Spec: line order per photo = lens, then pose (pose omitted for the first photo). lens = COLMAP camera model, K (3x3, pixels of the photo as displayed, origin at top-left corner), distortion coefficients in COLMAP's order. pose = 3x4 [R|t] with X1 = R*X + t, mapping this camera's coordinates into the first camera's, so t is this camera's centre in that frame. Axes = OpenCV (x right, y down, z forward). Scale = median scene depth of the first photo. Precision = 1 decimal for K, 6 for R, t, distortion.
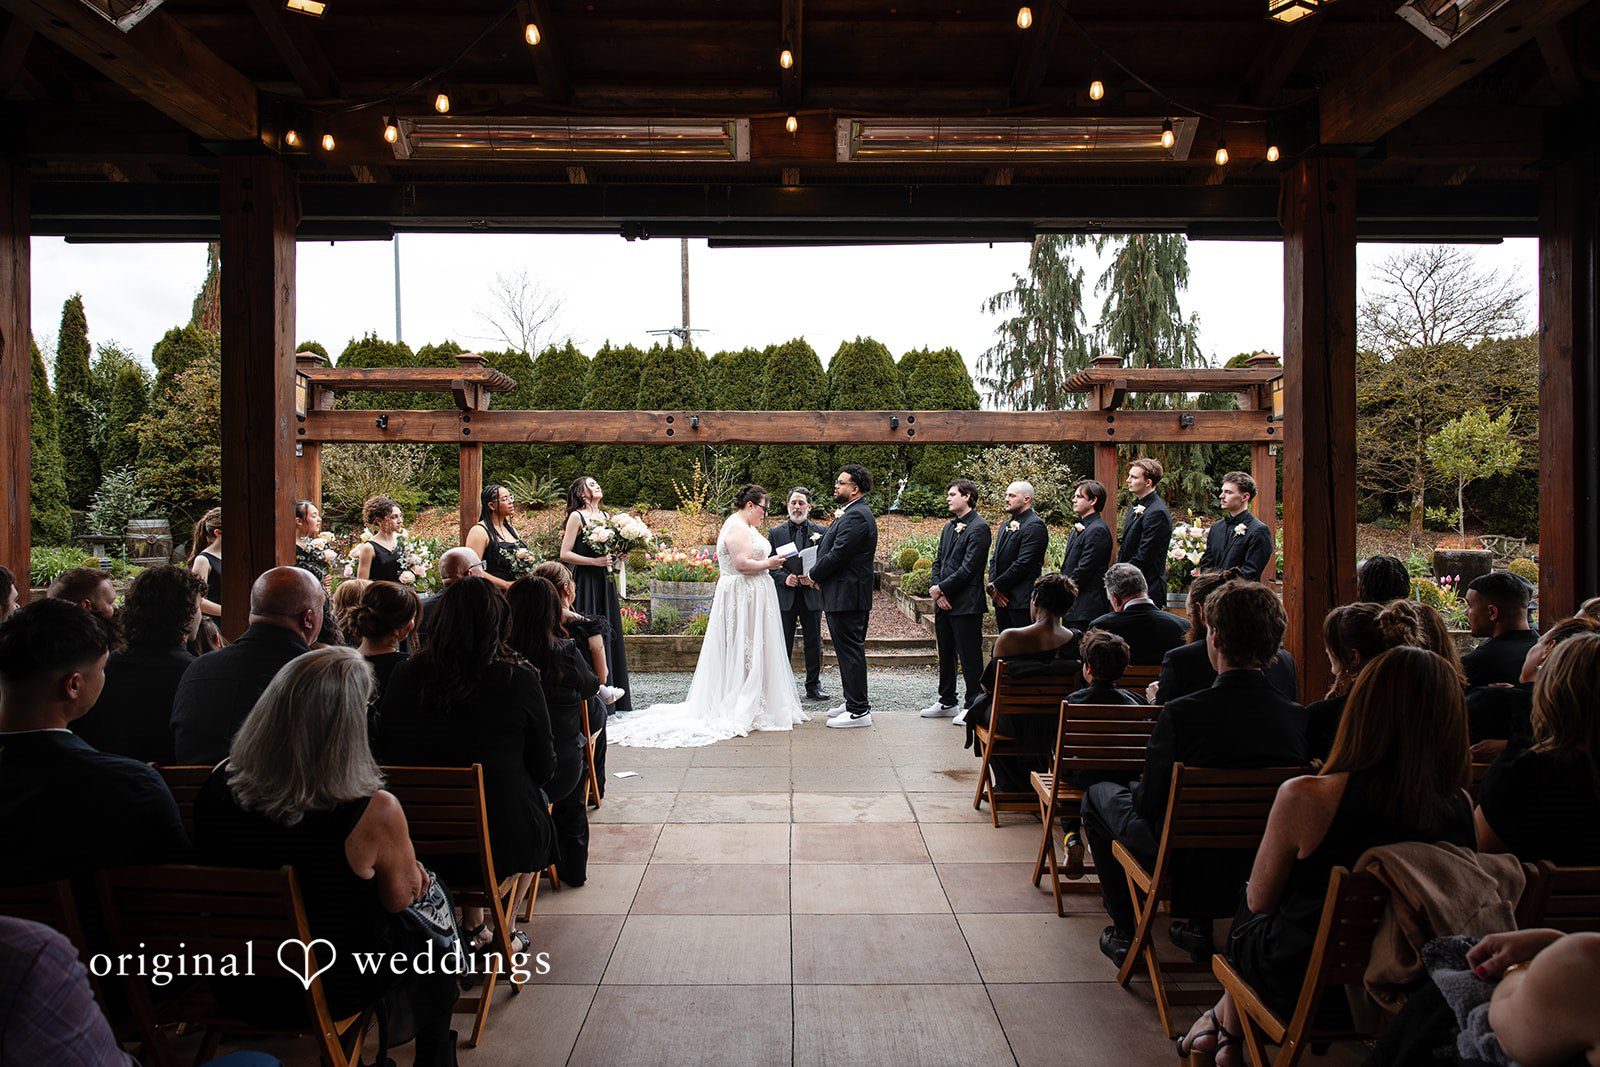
lens RADIAL K [[2067.6, 0, 800.8], [0, 2067.6, 586.0], [0, 0, 1]] dist [0.178263, -0.539334]
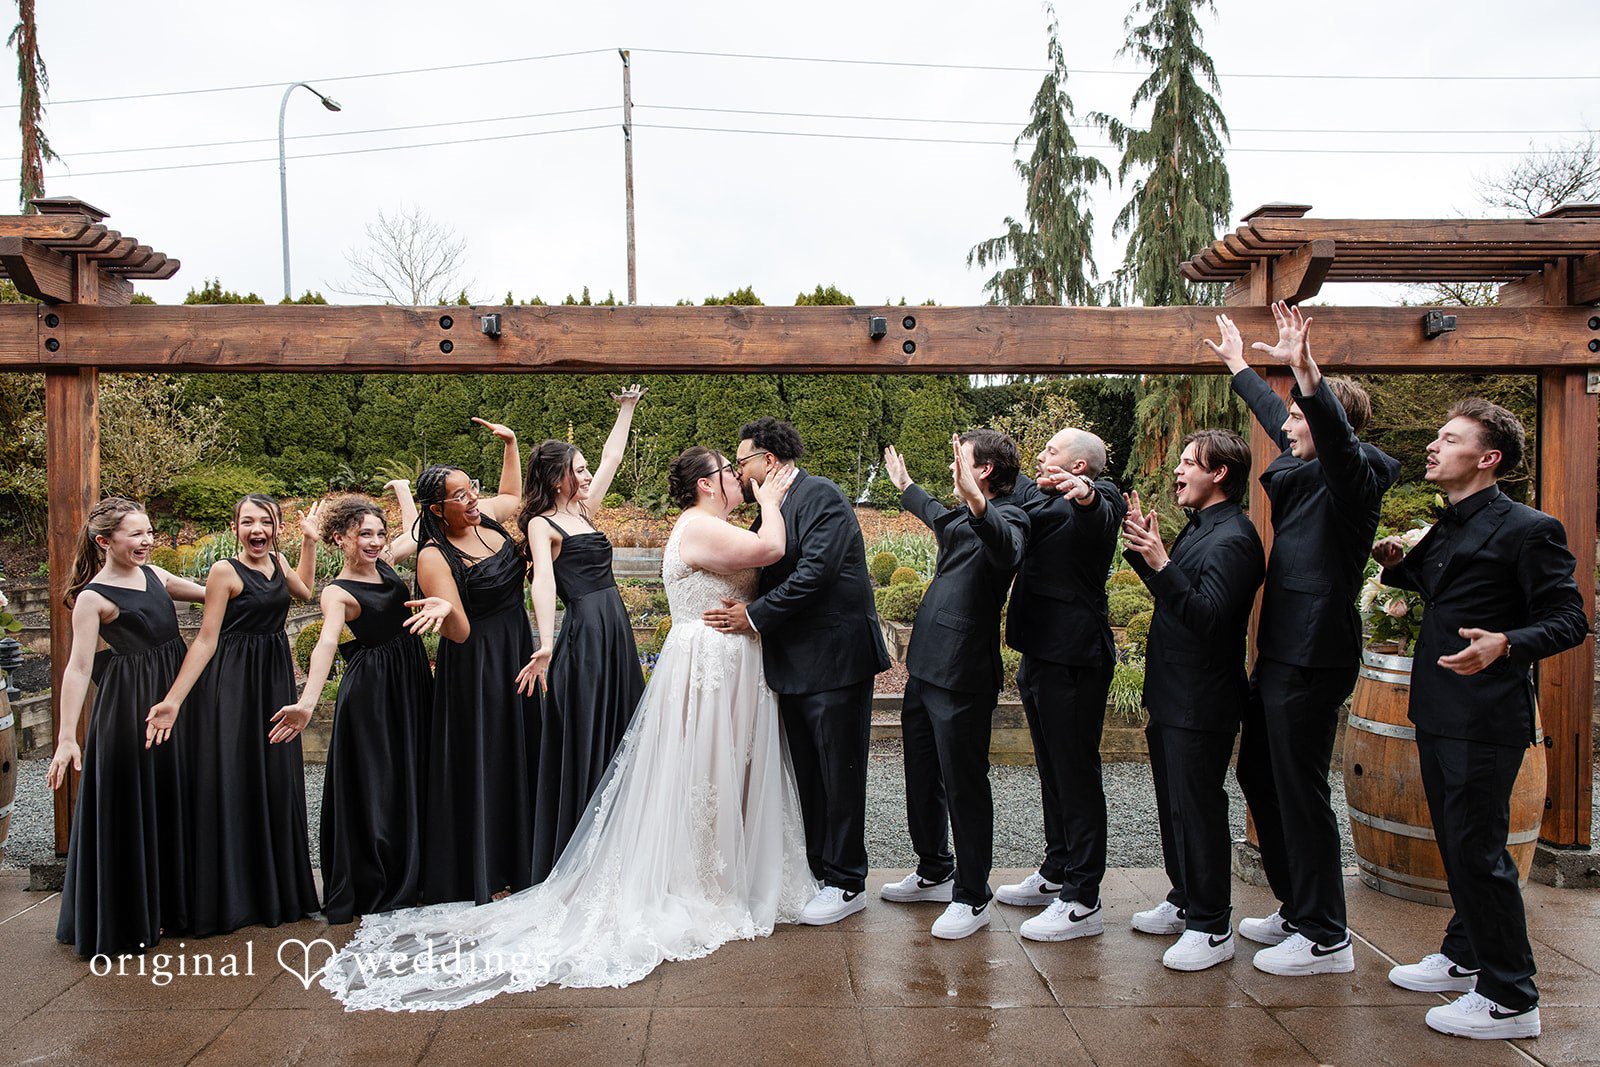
lens RADIAL K [[1213.9, 0, 793.7], [0, 1213.9, 556.1], [0, 0, 1]] dist [0.004620, 0.002807]
pose [[0.999998, 0.000488, -0.001743, 0.019038], [-0.000484, 0.999997, 0.002270, -0.017152], [0.001744, -0.002269, 0.999996, 0.535034]]
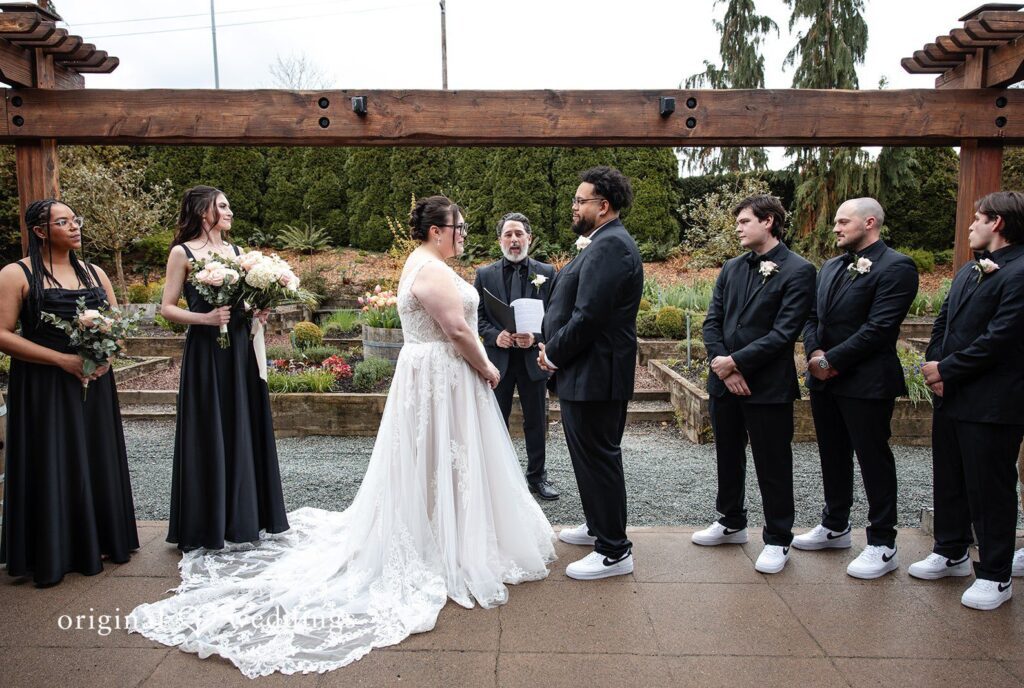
lens RADIAL K [[715.7, 0, 512.0], [0, 715.7, 344.0], [0, 0, 1]] dist [0.000933, 0.002037]
pose [[0.999633, 0.007295, -0.026107, 0.002411], [-0.005378, 0.997334, 0.072774, -0.015974], [0.026569, -0.072606, 0.997007, 0.592313]]
